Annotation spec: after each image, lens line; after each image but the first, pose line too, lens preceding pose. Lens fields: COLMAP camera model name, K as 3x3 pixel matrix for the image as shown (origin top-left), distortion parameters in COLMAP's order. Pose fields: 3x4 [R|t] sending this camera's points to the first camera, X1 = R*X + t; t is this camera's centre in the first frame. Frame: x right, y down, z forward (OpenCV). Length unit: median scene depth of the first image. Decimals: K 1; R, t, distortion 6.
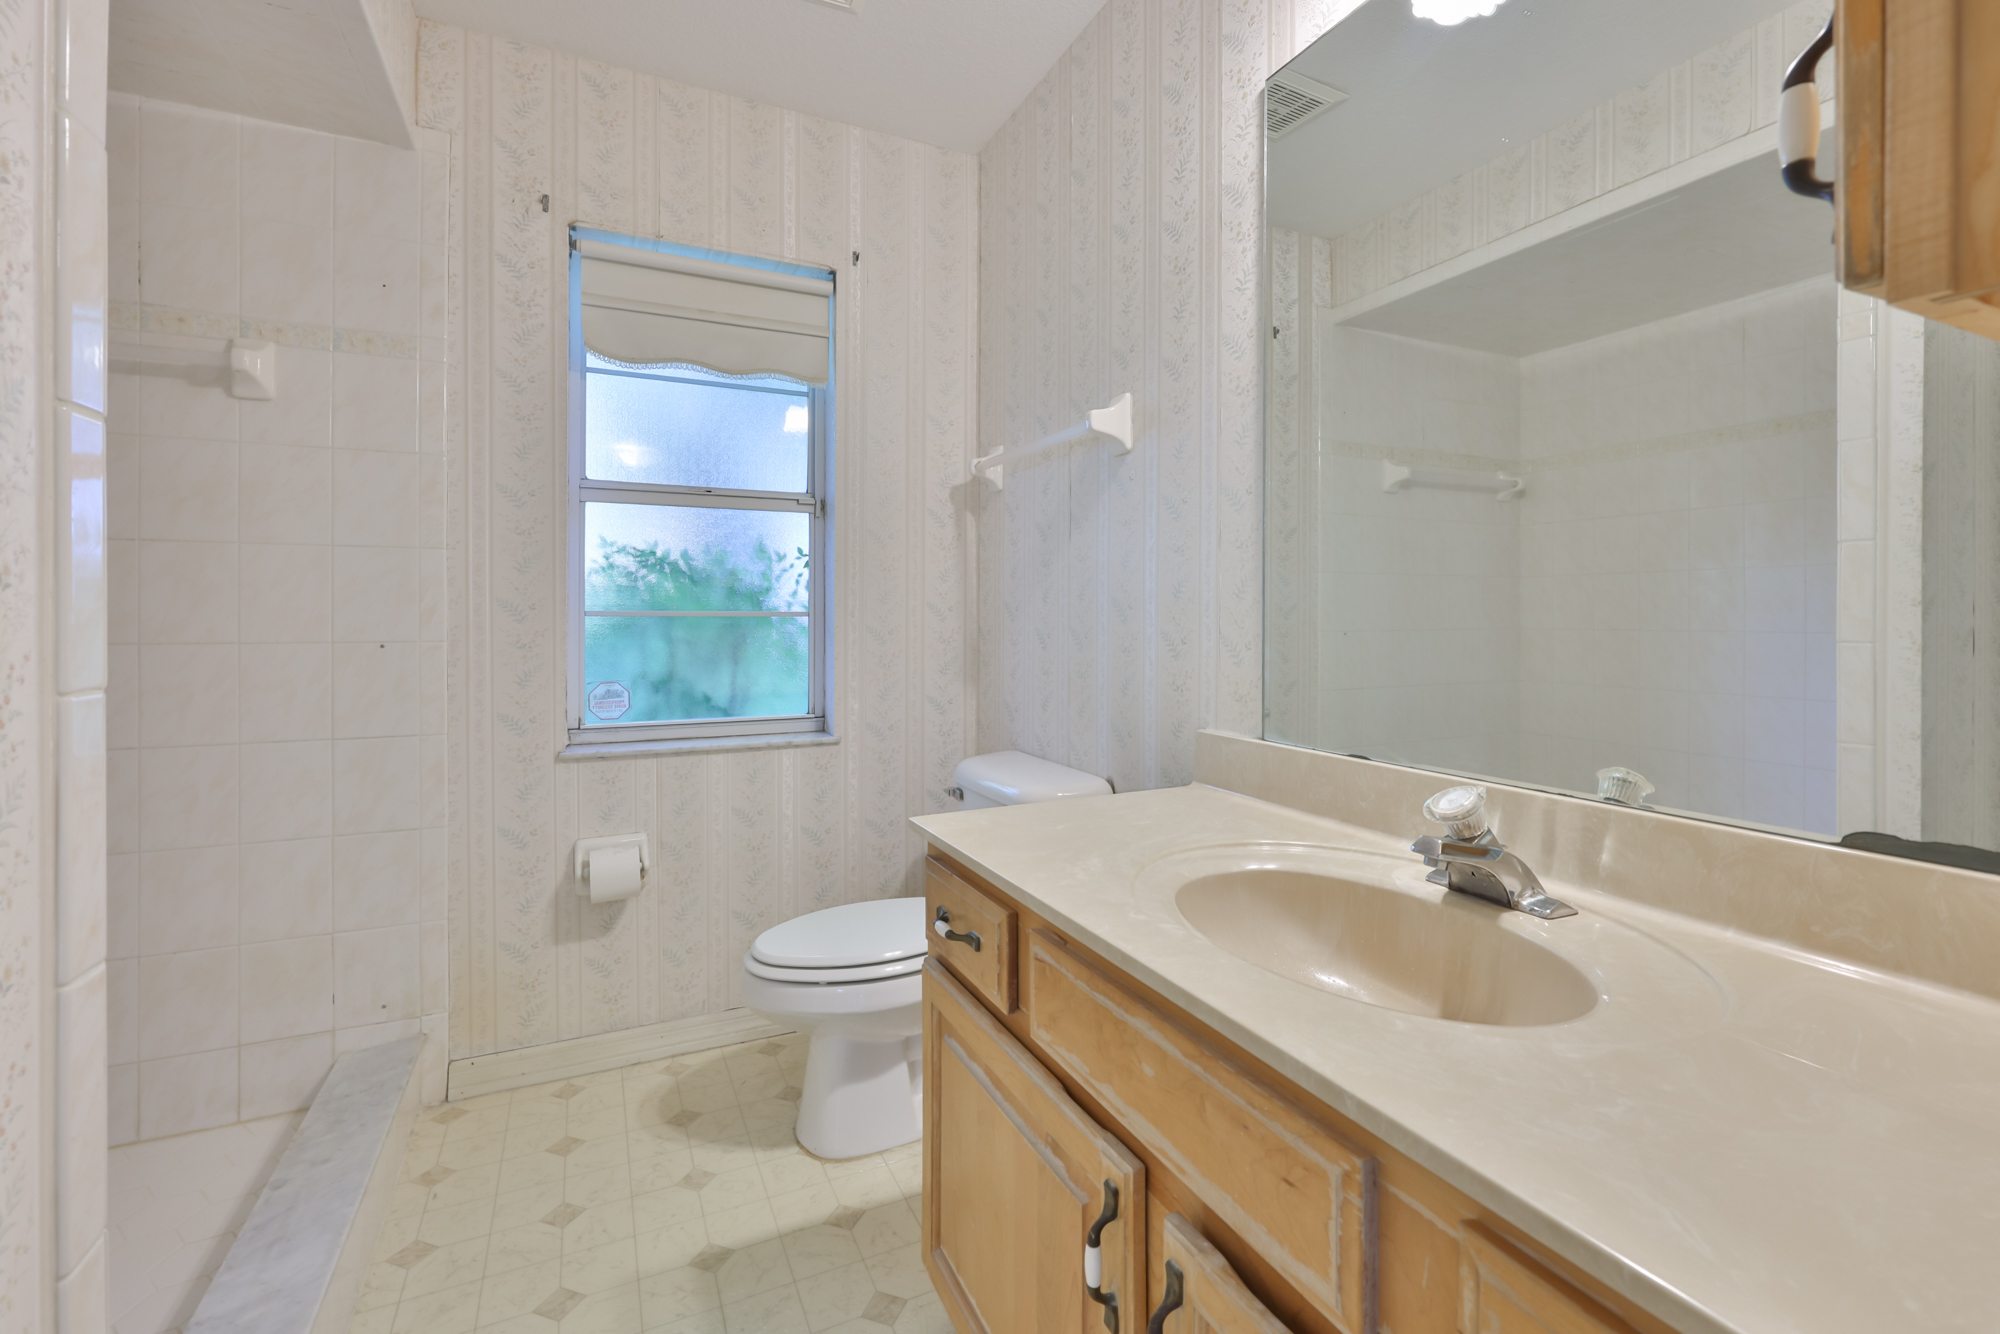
lens RADIAL K [[857.1, 0, 984.9], [0, 857.1, 613.7], [0, 0, 1]] dist [-0.002921, 0.001500]
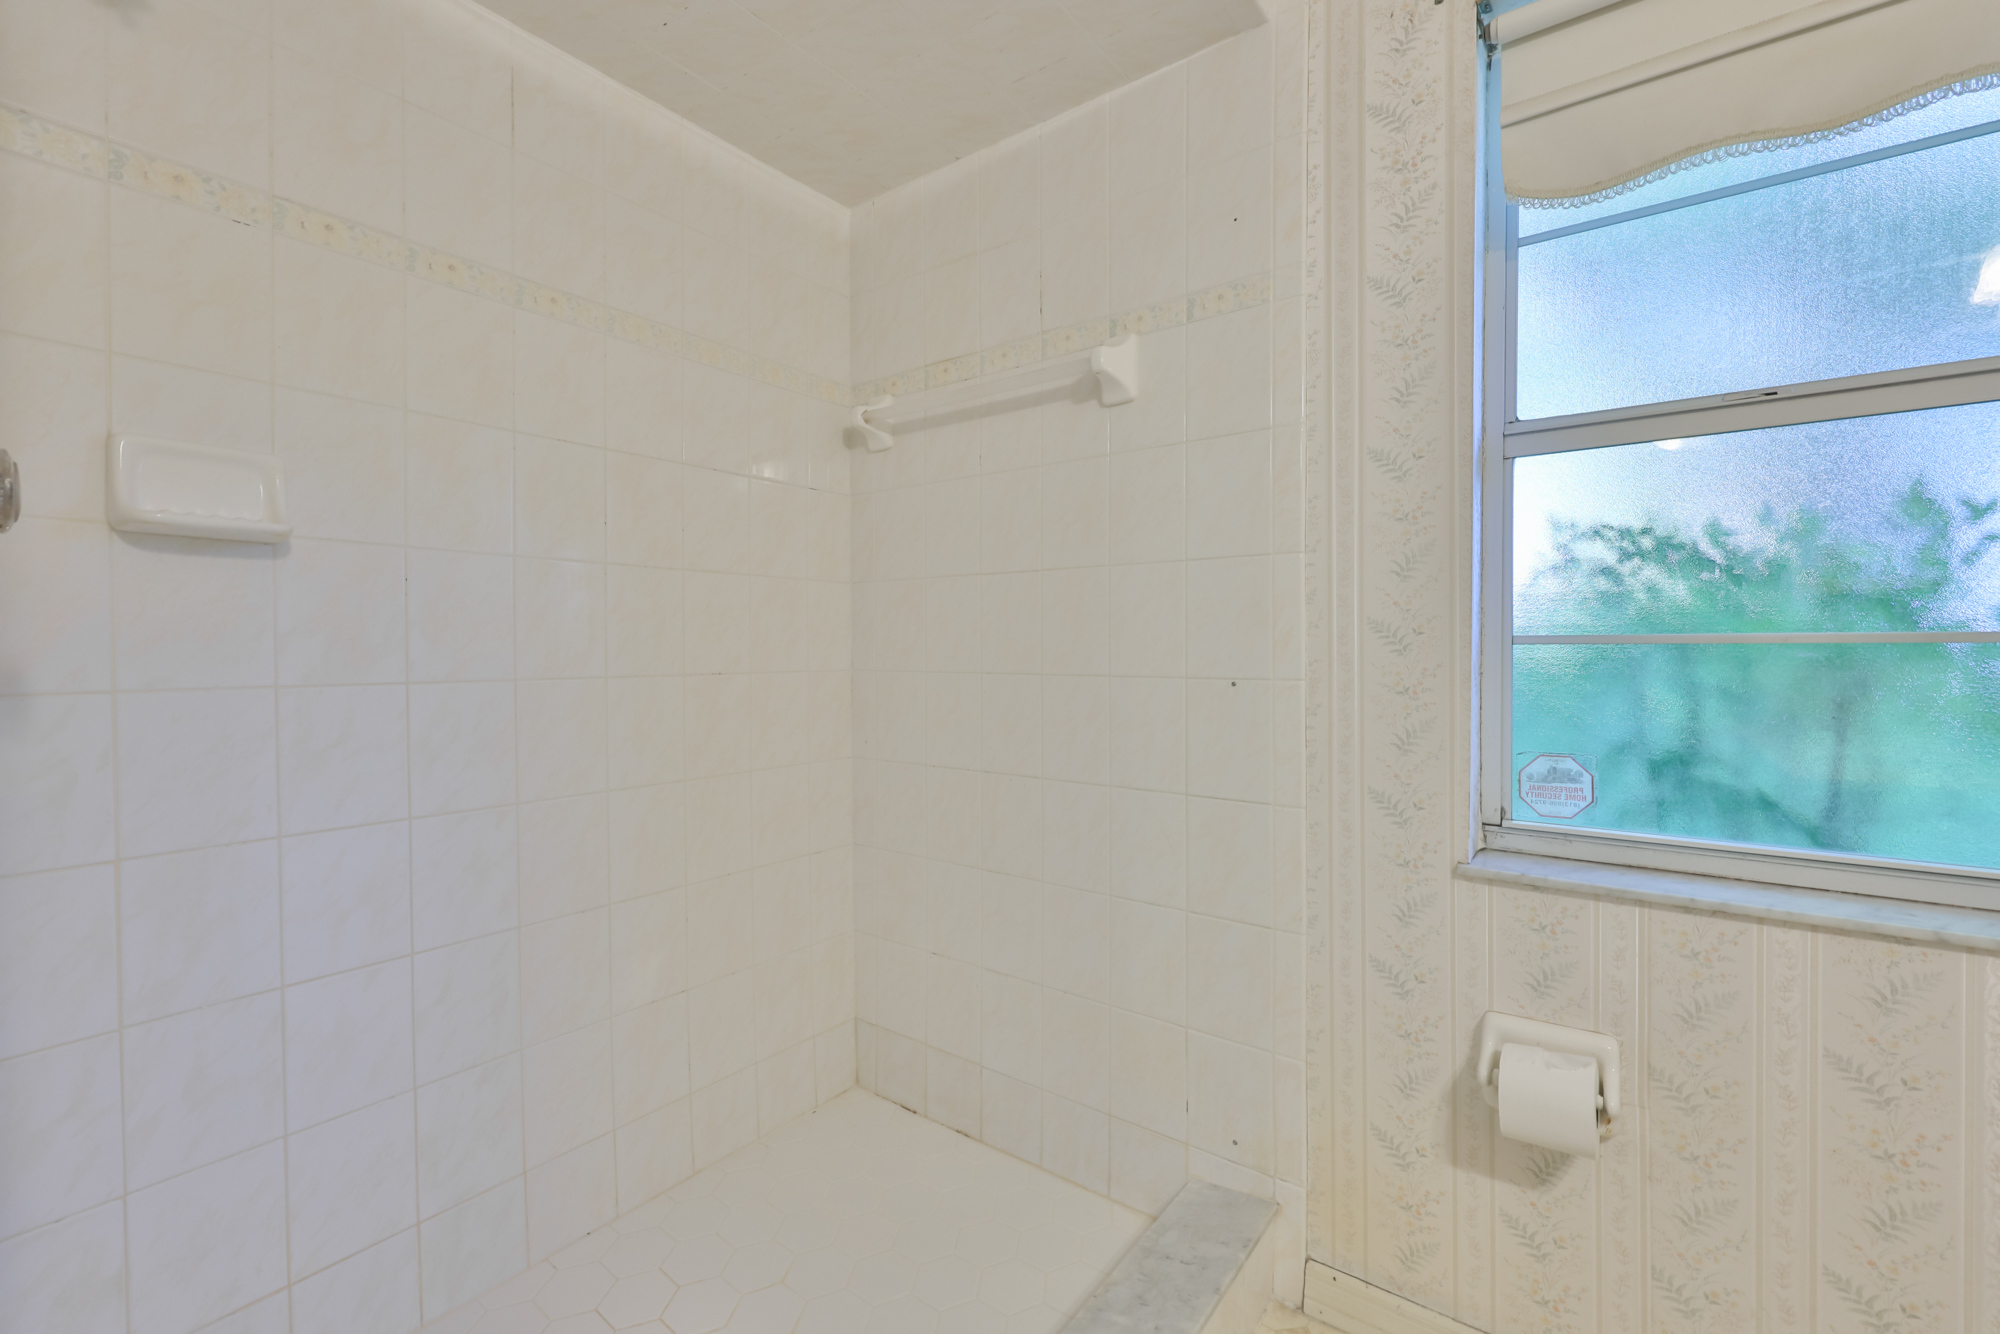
lens RADIAL K [[857.1, 0, 1009.8], [0, 857.1, 657.2], [0, 0, 1]] dist [-0.002921, 0.001500]
pose [[0.483124, 0.009715, -0.875498, -0.109160], [0.007982, 0.999848, 0.015500, -0.000257], [0.875515, -0.014476, 0.482973, 0.410561]]
